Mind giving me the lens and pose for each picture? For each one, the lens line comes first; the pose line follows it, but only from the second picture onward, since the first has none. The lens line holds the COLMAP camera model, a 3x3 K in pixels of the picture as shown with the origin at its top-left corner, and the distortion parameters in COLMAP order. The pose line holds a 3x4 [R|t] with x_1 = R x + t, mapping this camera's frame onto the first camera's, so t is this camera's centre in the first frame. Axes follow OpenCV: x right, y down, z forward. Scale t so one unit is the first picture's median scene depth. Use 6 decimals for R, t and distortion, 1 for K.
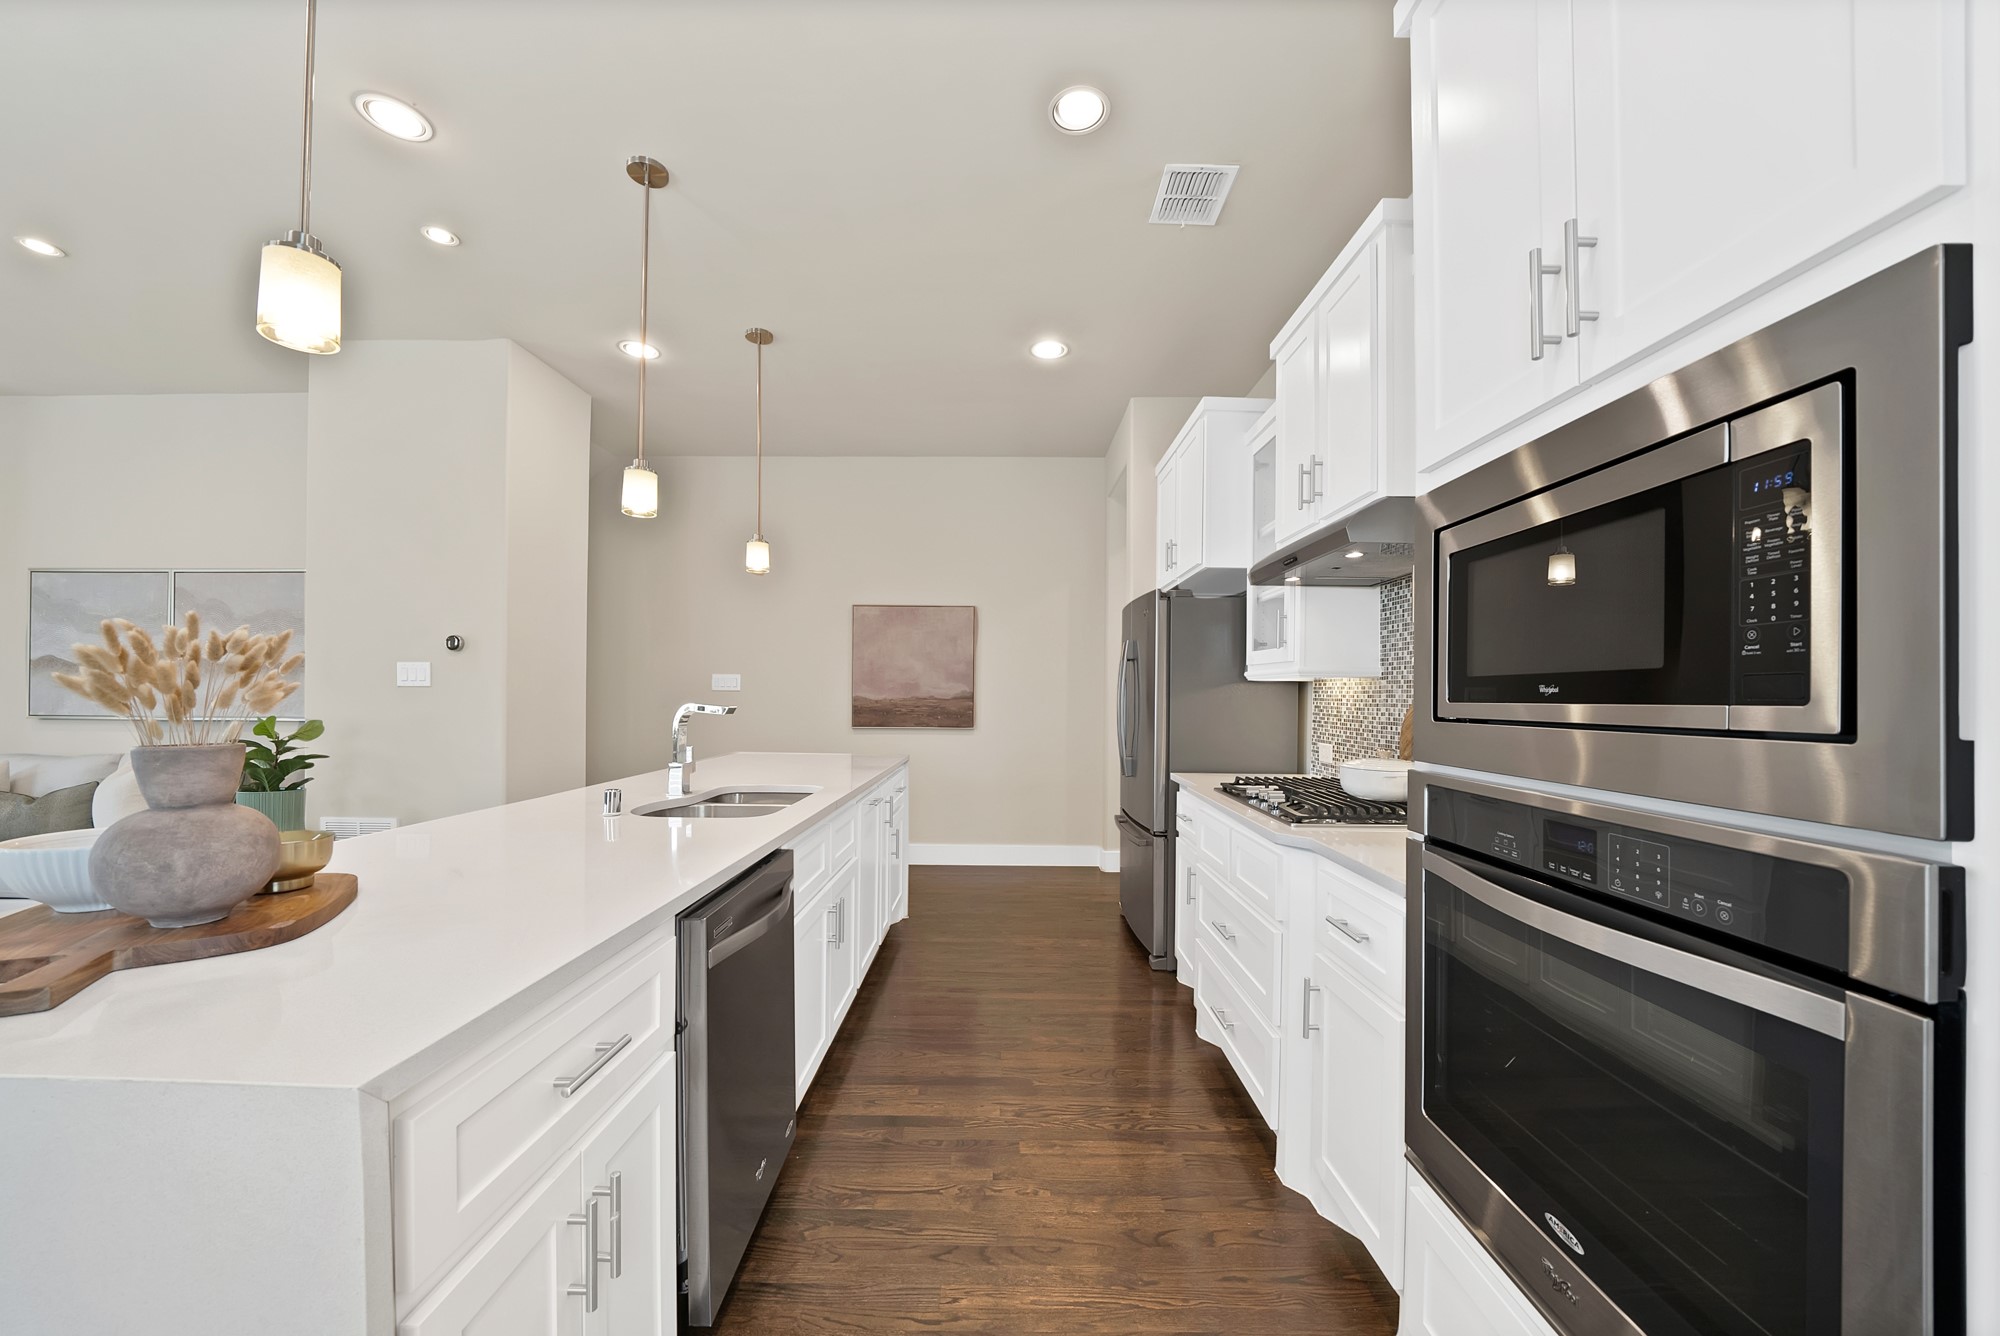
lens RADIAL K [[725.5, 0, 997.6], [0, 725.5, 697.5], [0, 0, 1]] dist [-0.017305, 0.001903]
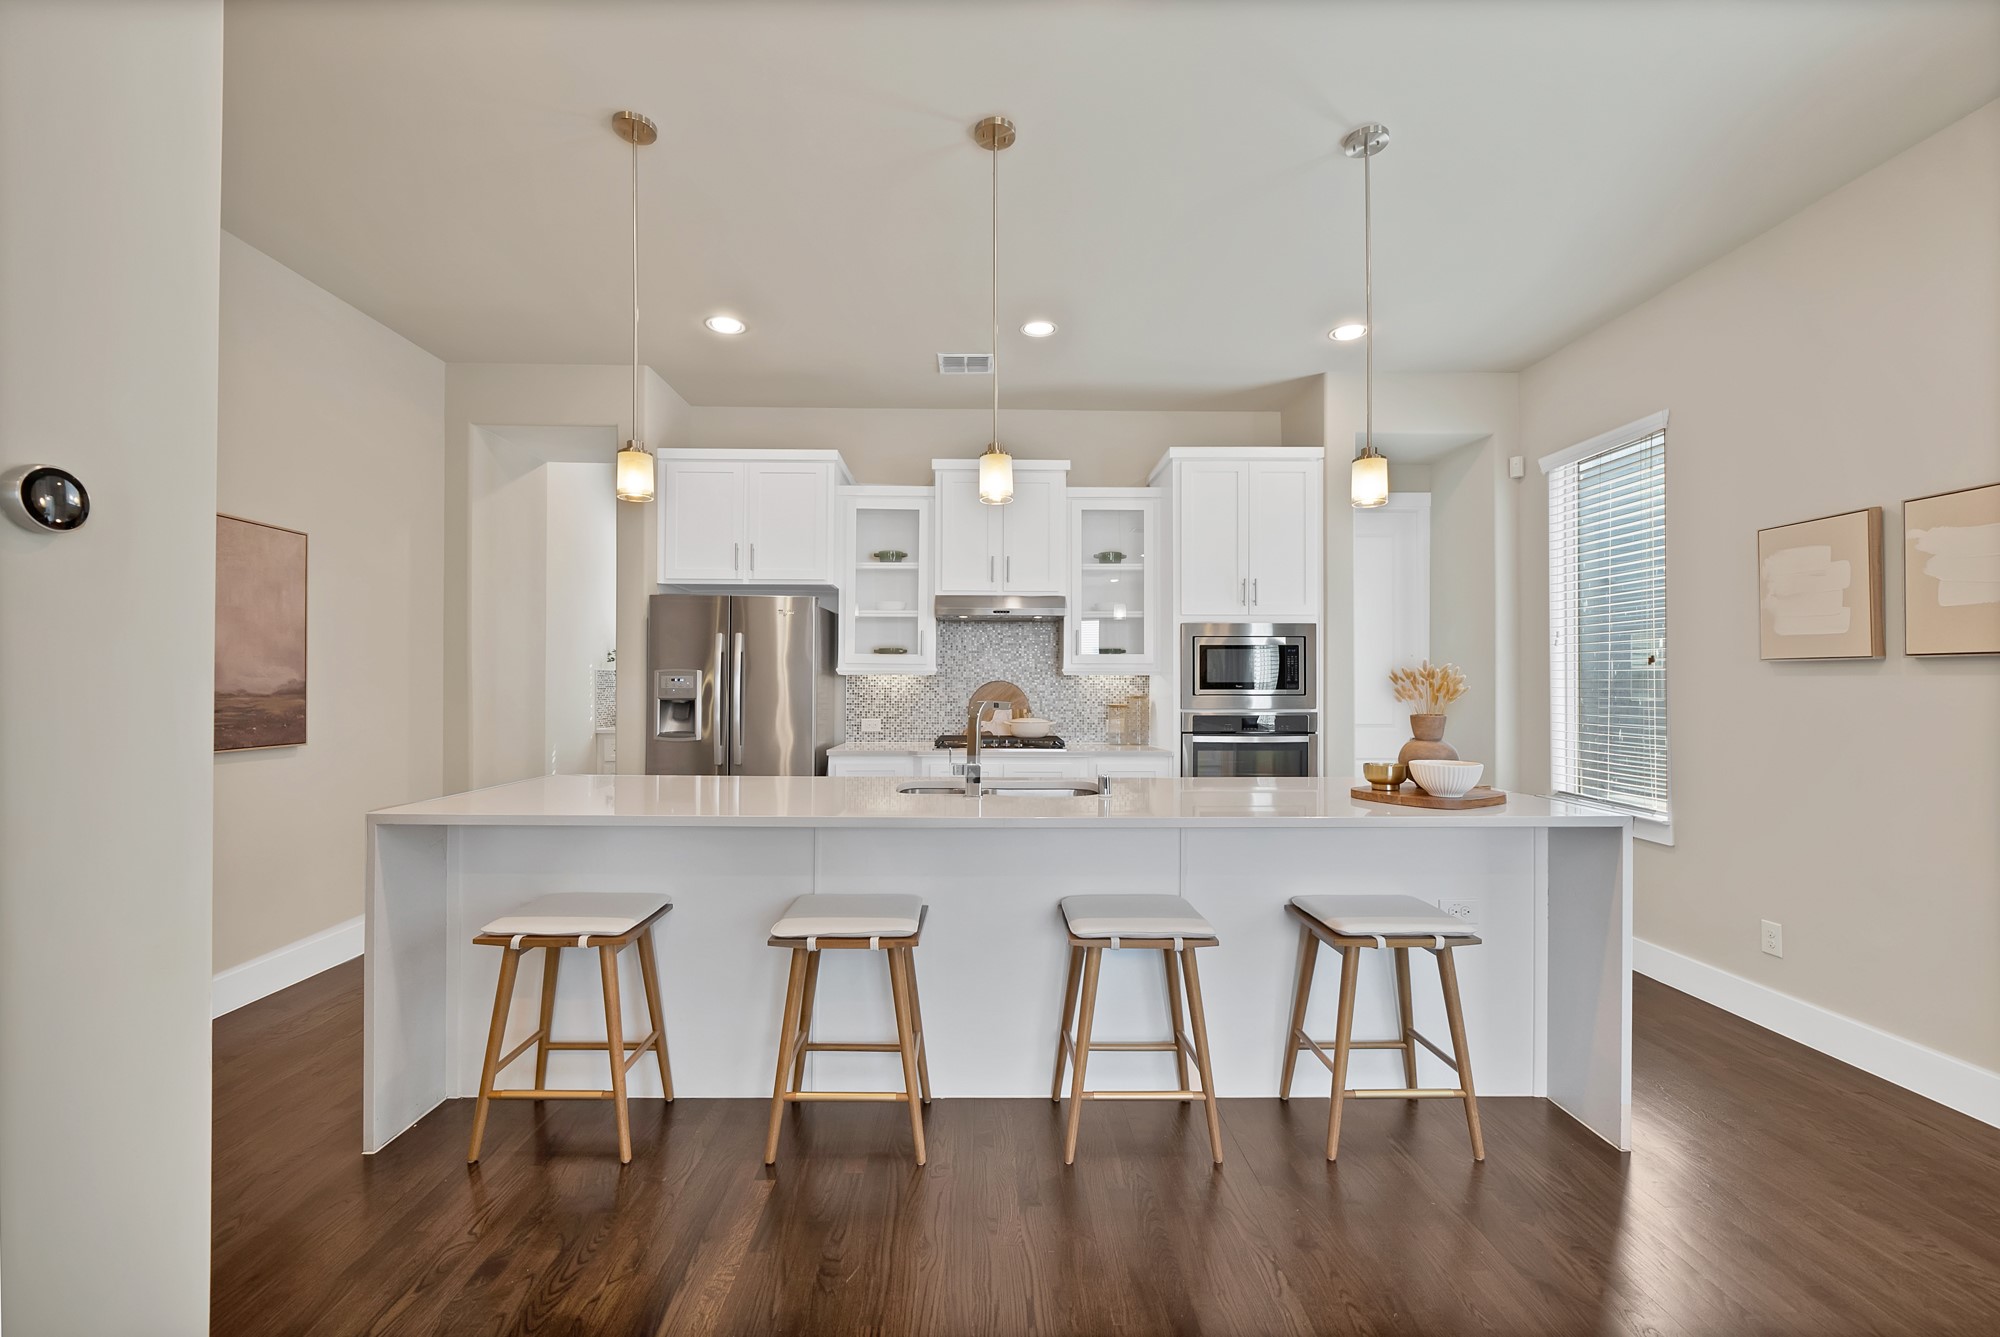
lens RADIAL K [[816.6, 0, 996.6], [0, 816.6, 673.2], [0, 0, 1]] dist [-0.002152, 0.000400]
pose [[-0.028989, 0.005624, 0.999564, -0.999917], [-0.000348, 0.999984, -0.005636, -0.015257], [-0.999580, -0.000511, -0.028987, 0.660041]]
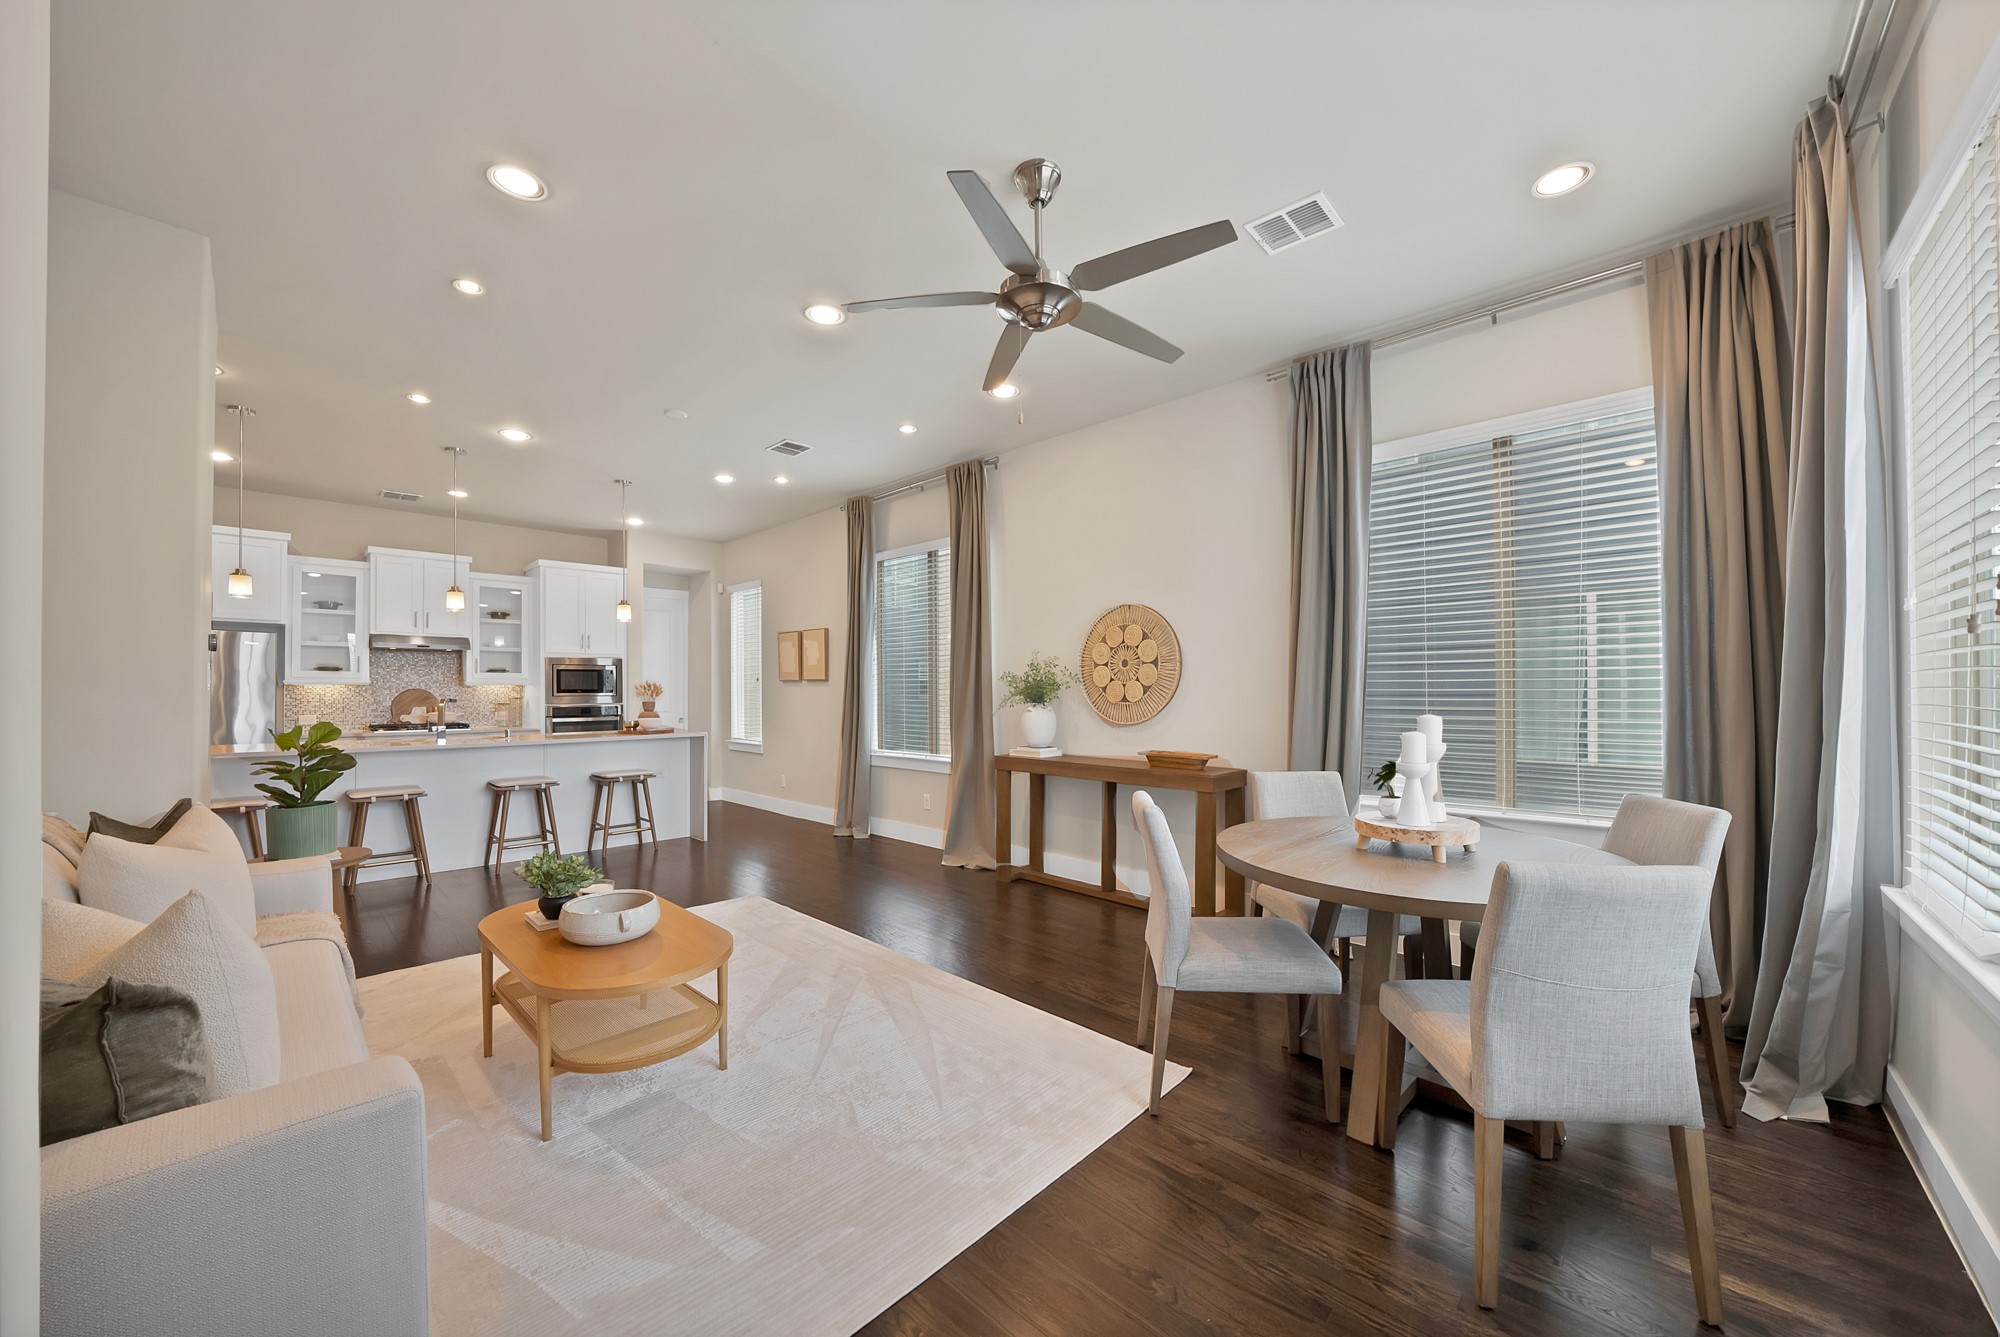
lens RADIAL K [[725.5, 0, 954.5], [0, 725.5, 693.3], [0, 0, 1]] dist [-0.017305, 0.001903]
pose [[-0.690352, -0.009041, 0.723417, -1.968008], [-0.001720, 0.999940, 0.010856, -0.021412], [-0.723471, 0.006250, -0.690326, 0.896885]]
